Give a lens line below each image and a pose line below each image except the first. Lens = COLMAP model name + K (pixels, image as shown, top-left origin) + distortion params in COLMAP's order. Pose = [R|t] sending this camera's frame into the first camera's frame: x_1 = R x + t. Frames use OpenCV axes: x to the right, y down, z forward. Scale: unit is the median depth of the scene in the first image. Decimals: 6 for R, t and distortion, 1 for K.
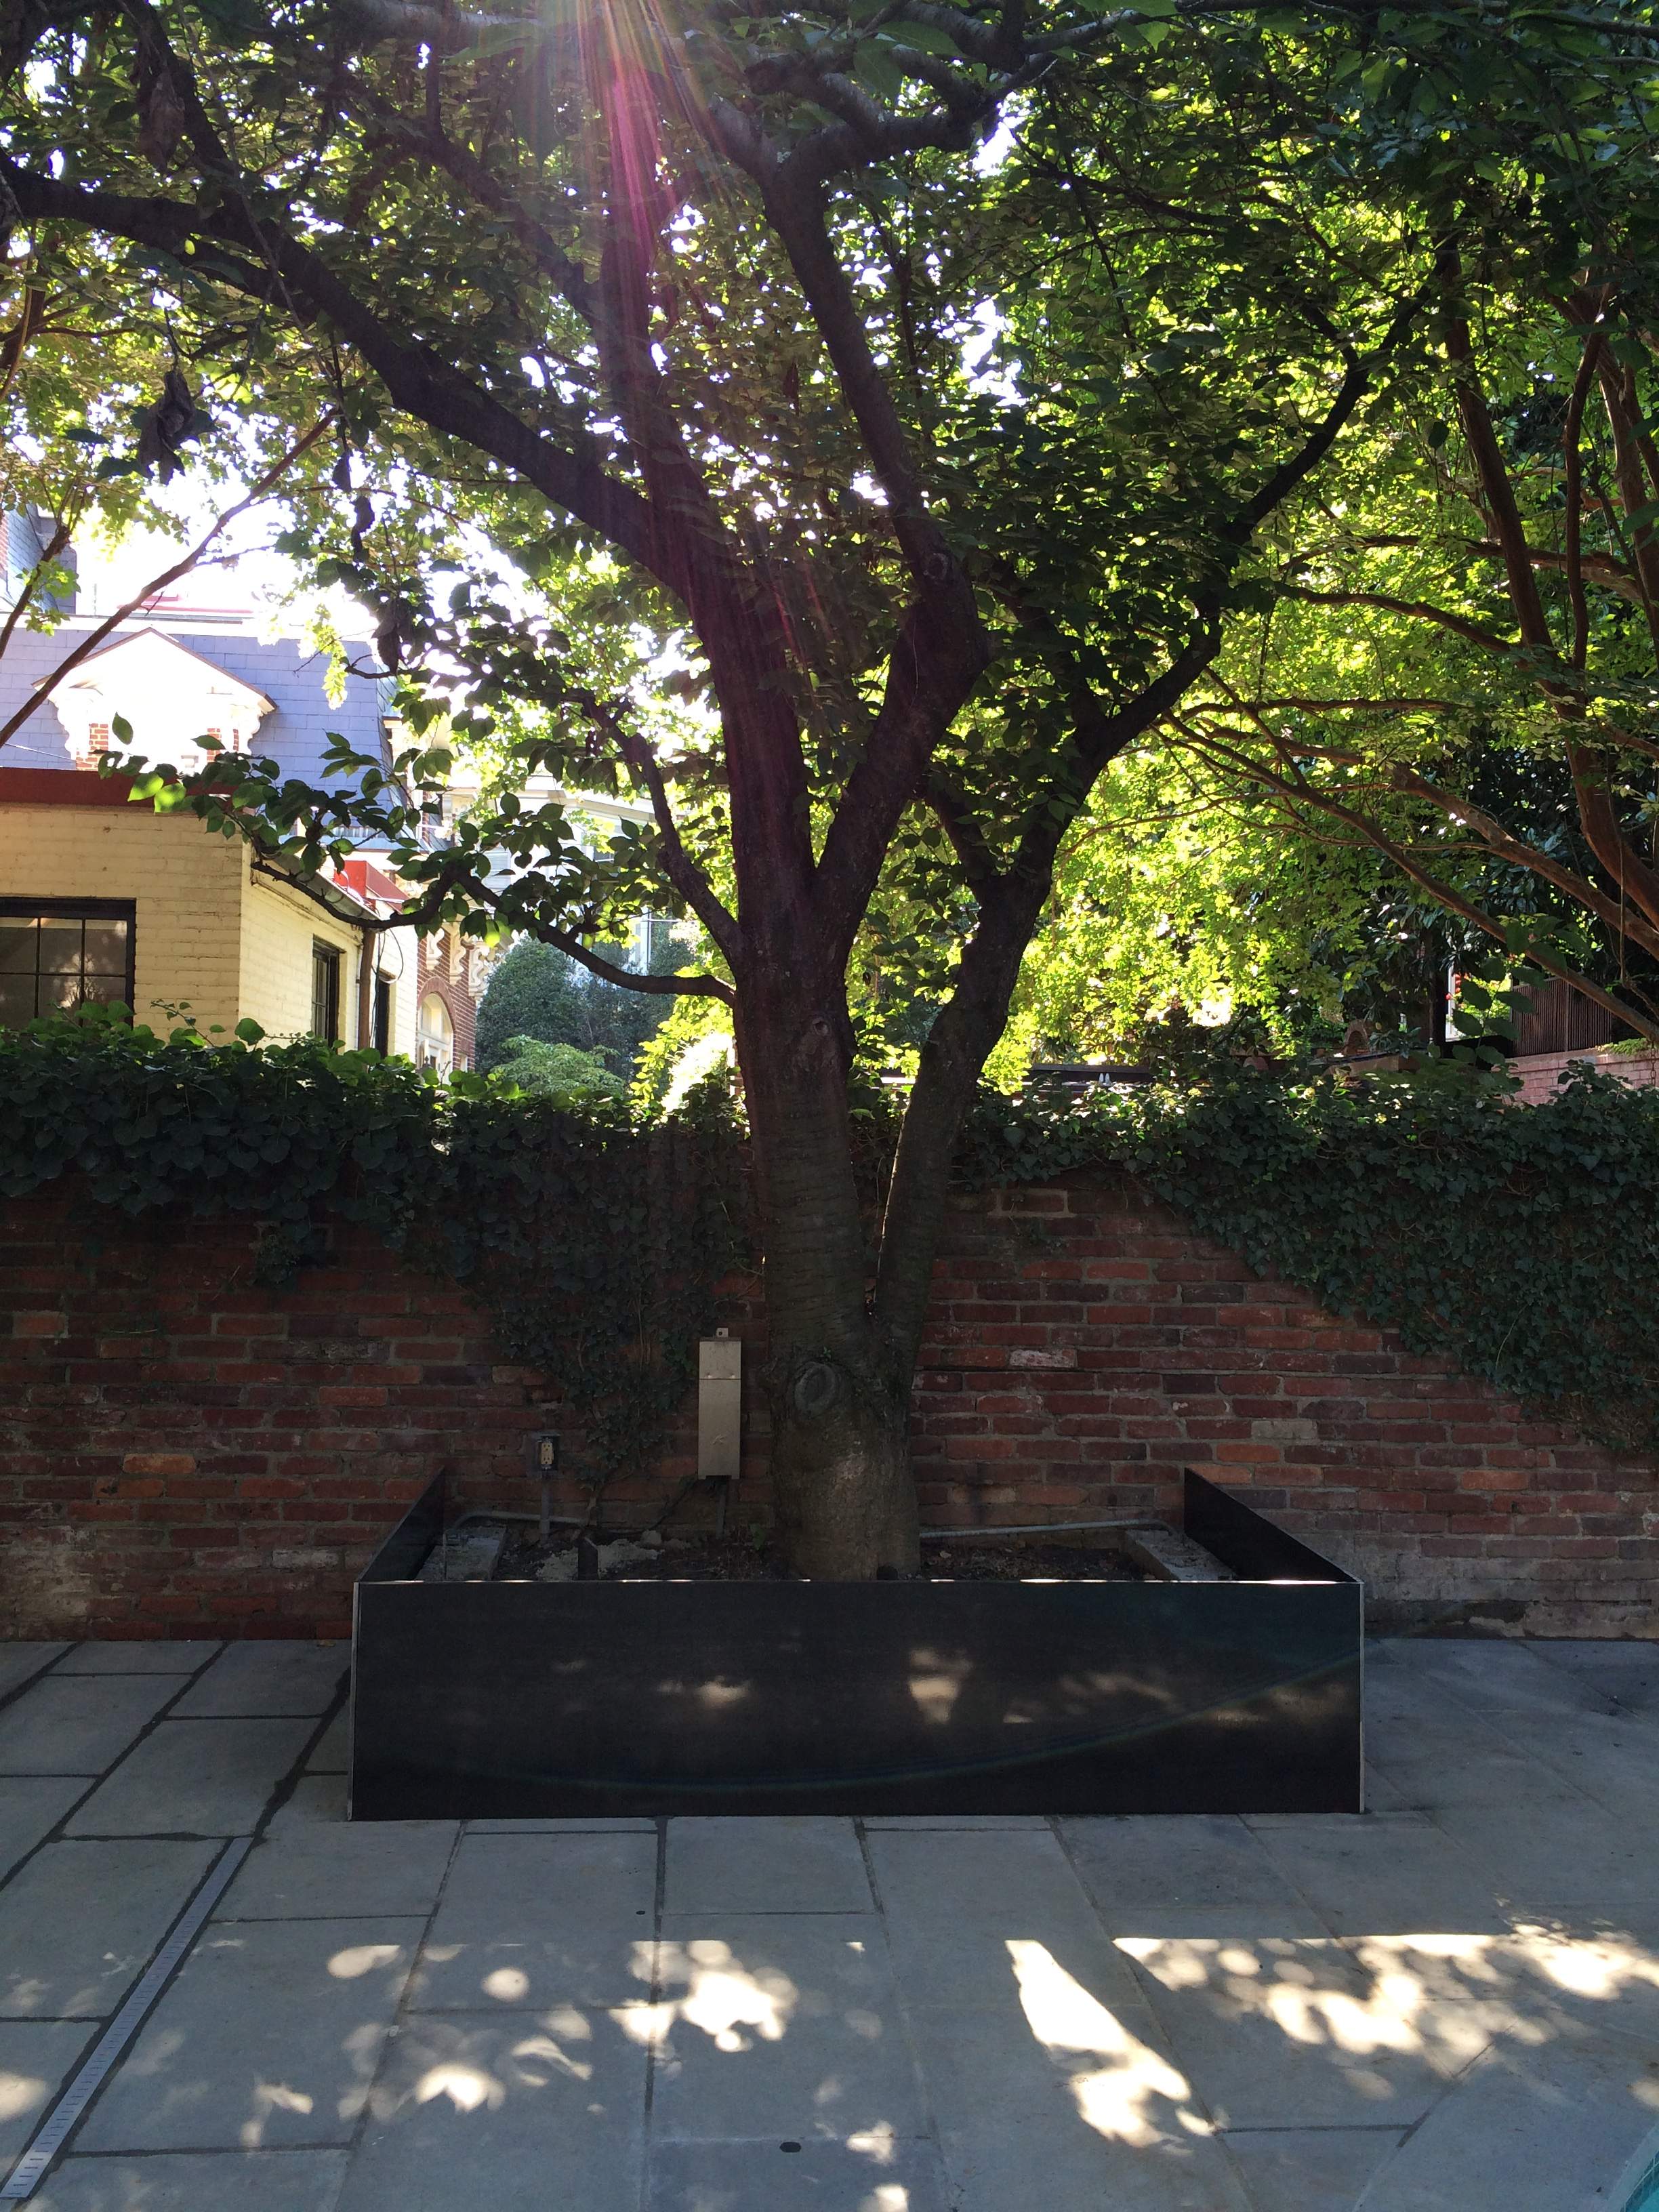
lens RADIAL K [[1900.1, 0, 834.1], [0, 1900.1, 1086.5], [0, 0, 1]] dist [0.072801, -0.093840]
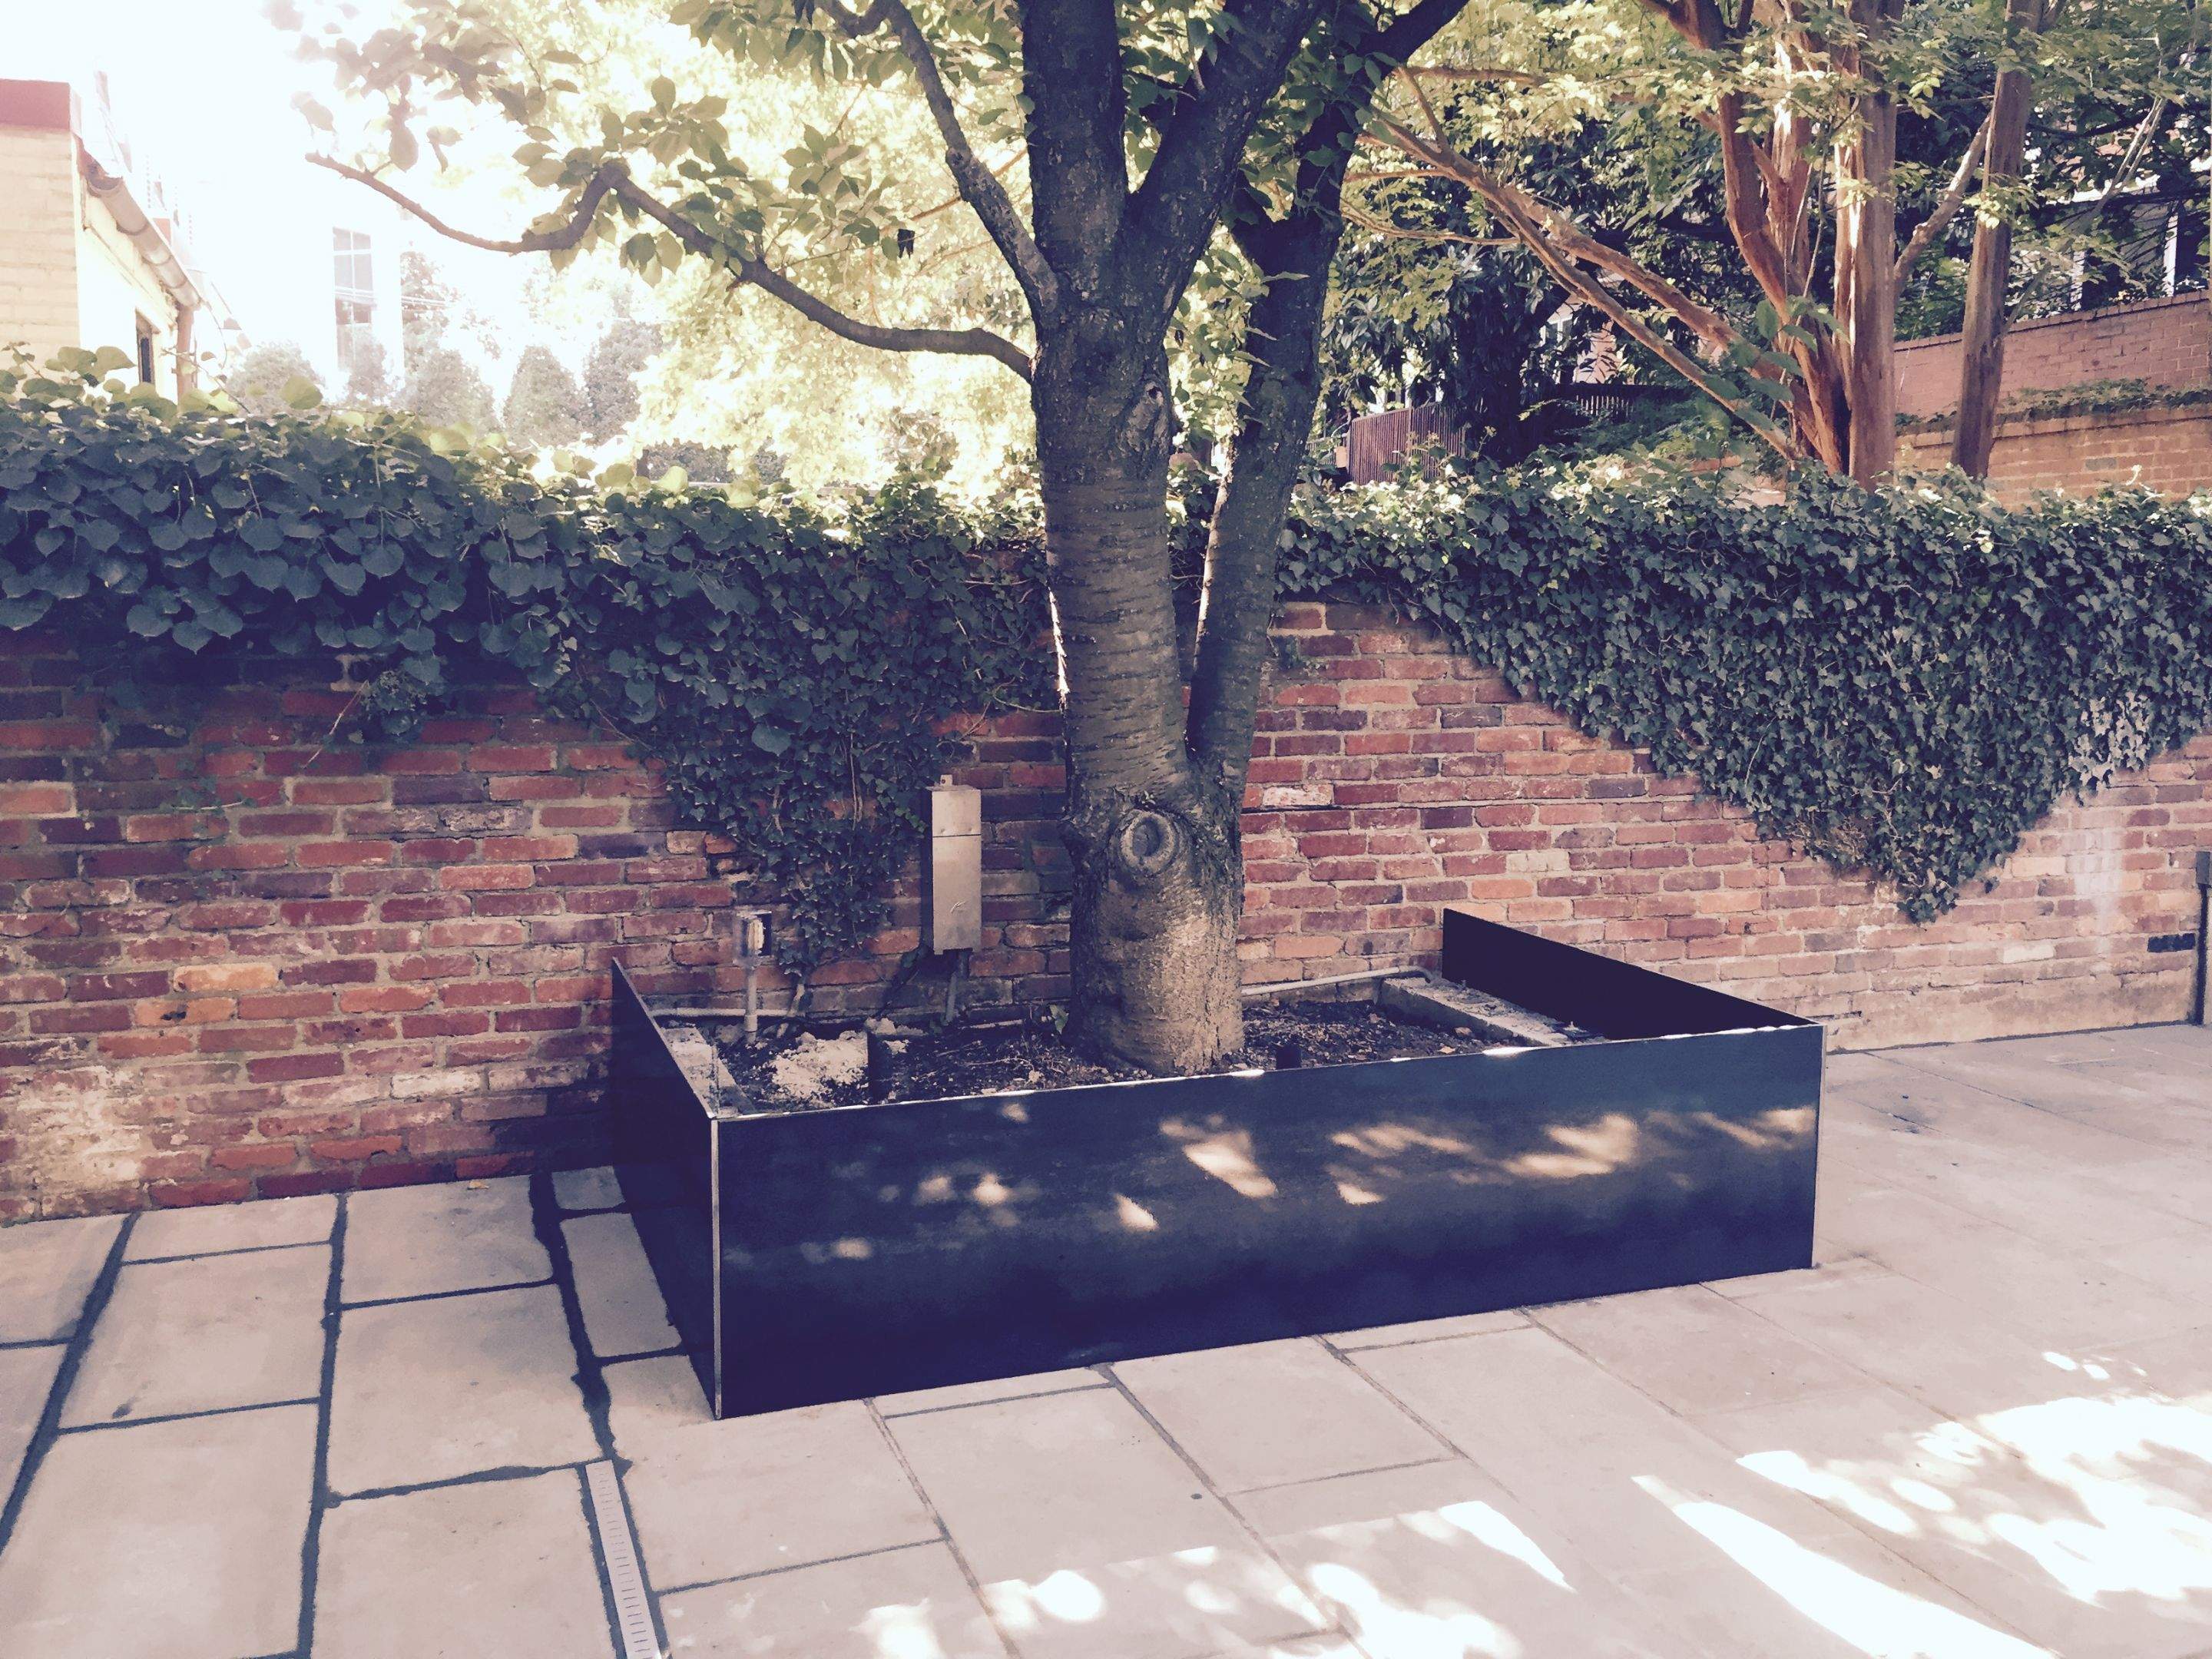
lens RADIAL K [[1899.8, 0, 1110.0], [0, 1899.8, 817.4], [0, 0, 1]] dist [0.090530, -0.124535]
pose [[0.960144, -0.042127, 0.276313, -0.225132], [0.000356, 0.988760, 0.149512, 0.021469], [-0.279506, -0.143454, 0.949367, 0.193850]]
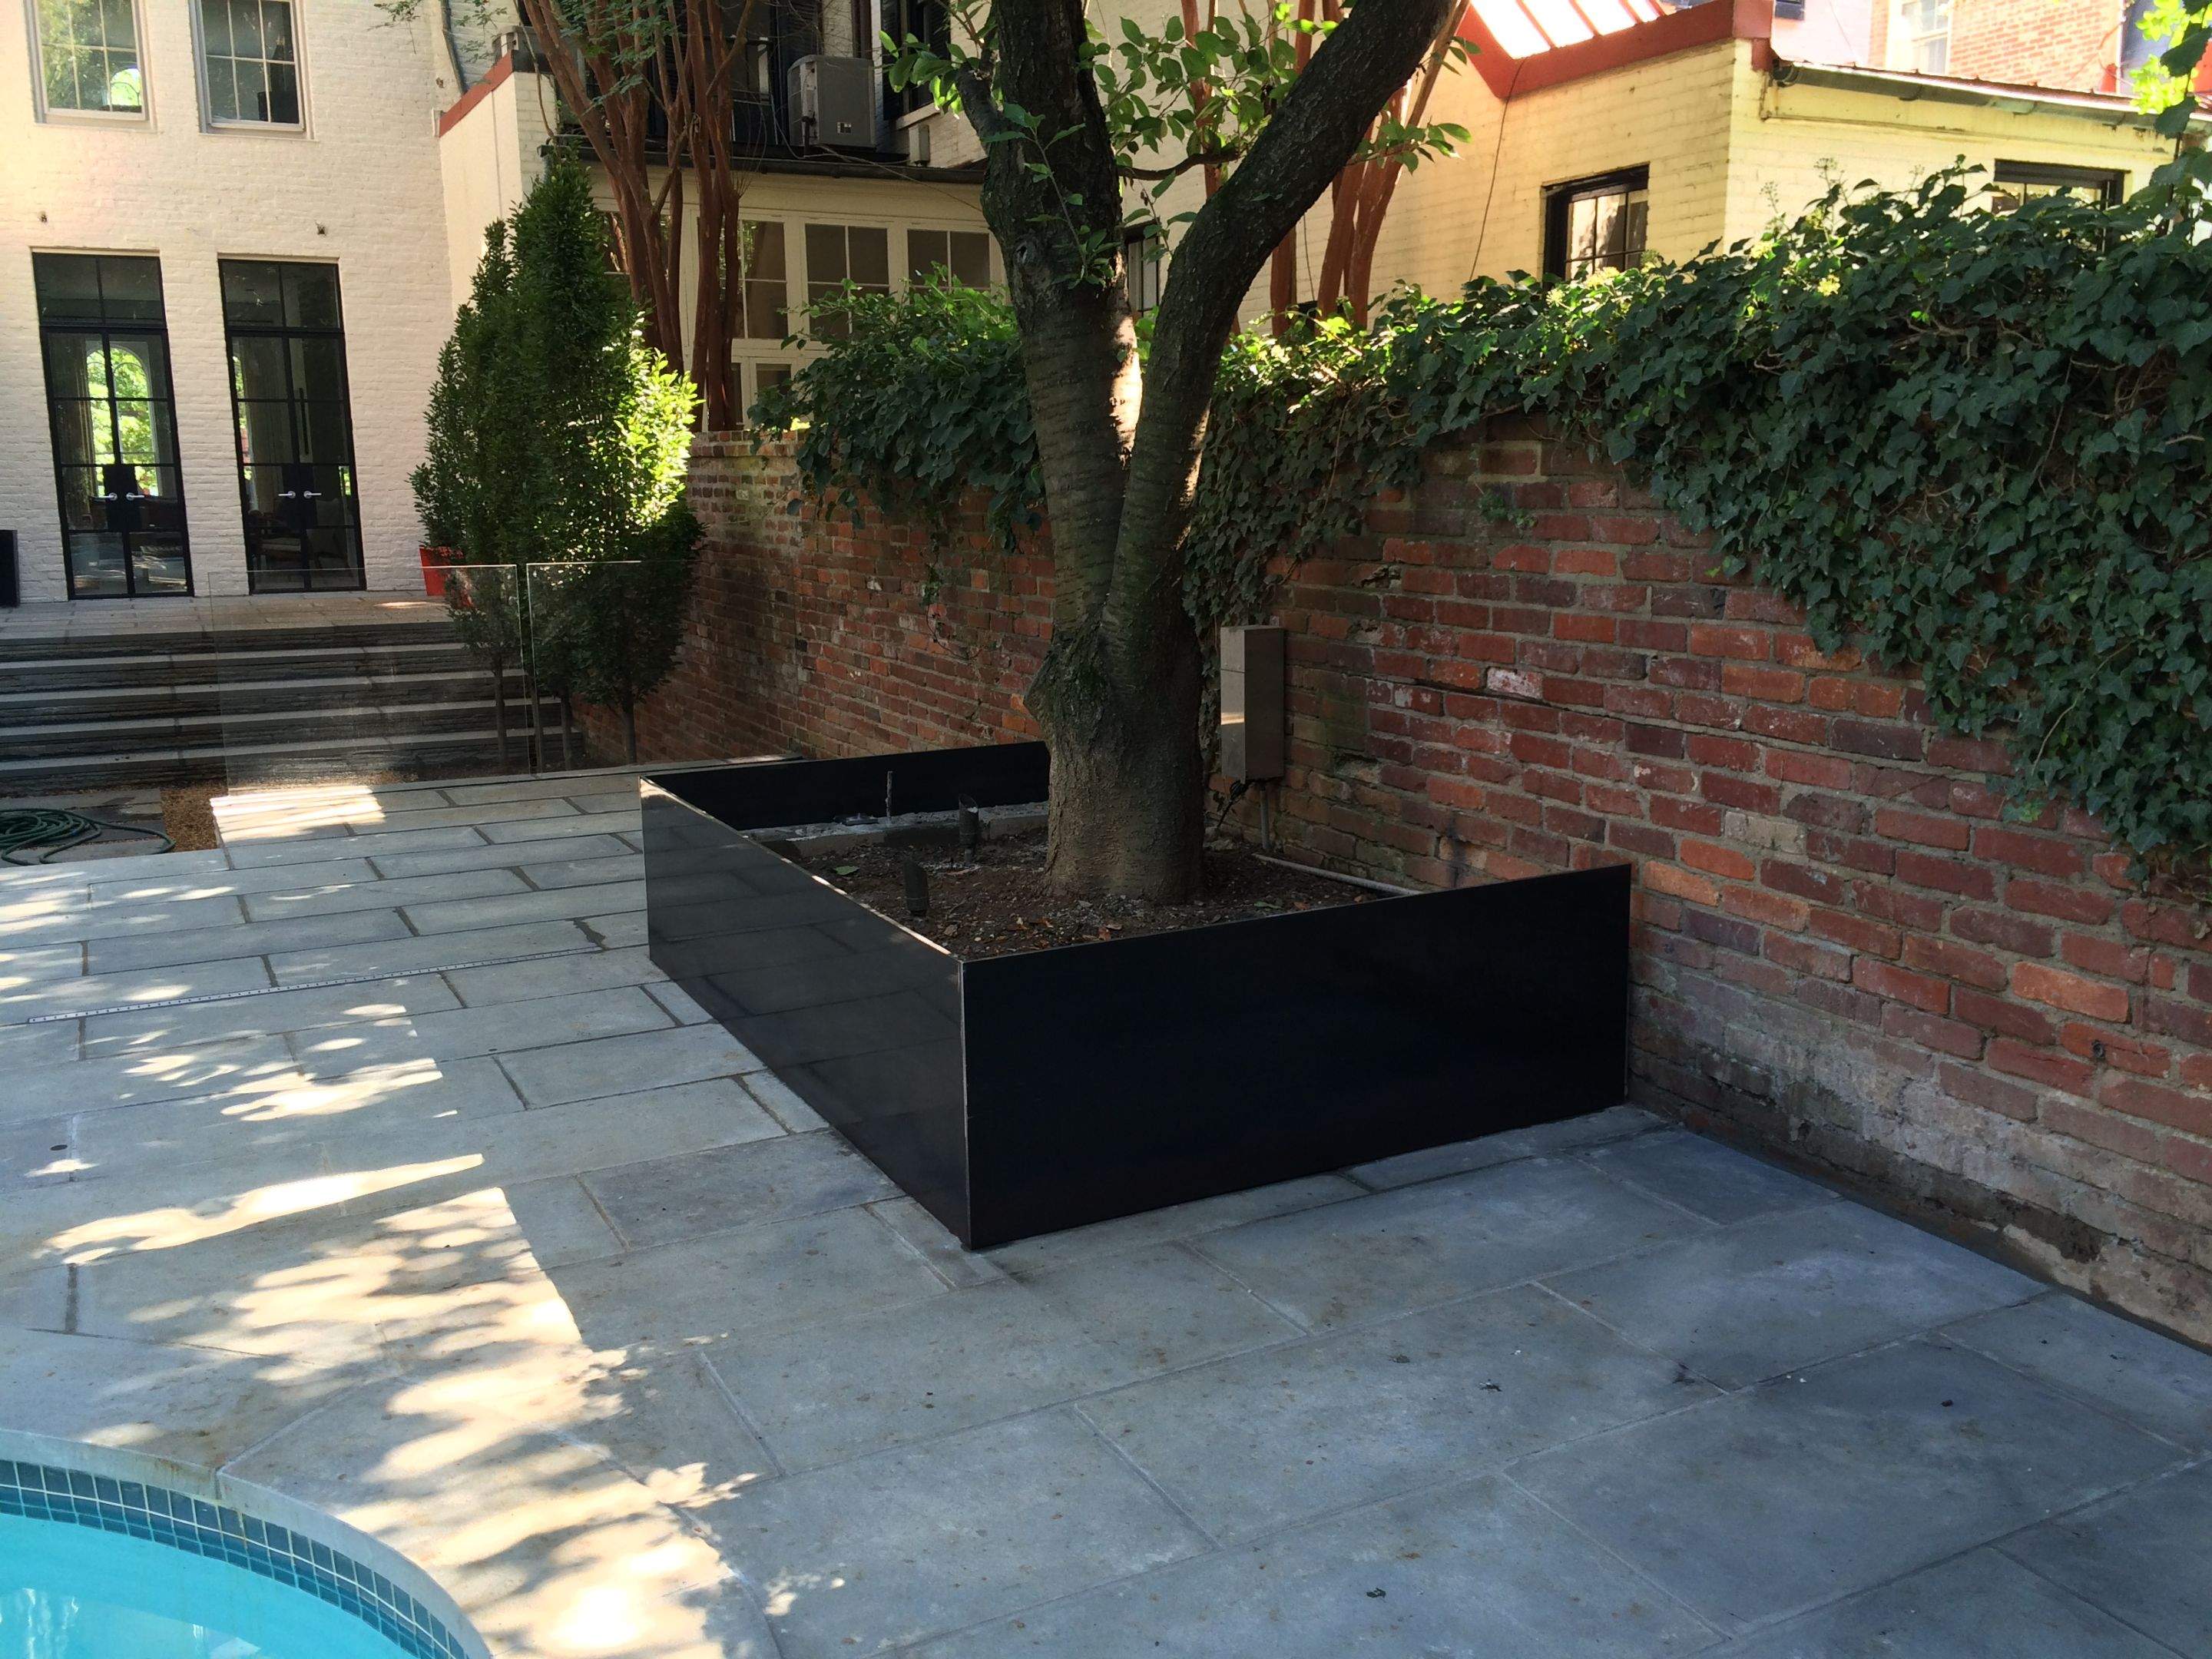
lens RADIAL K [[1902.5, 0, 1101.9], [0, 1902.5, 829.1], [0, 0, 1]] dist [0.080691, -0.097226]
pose [[0.390092, 0.153951, -0.907814, 0.737240], [0.047861, 0.981201, 0.186962, 0.056770], [0.919531, -0.116381, 0.375391, 0.601077]]
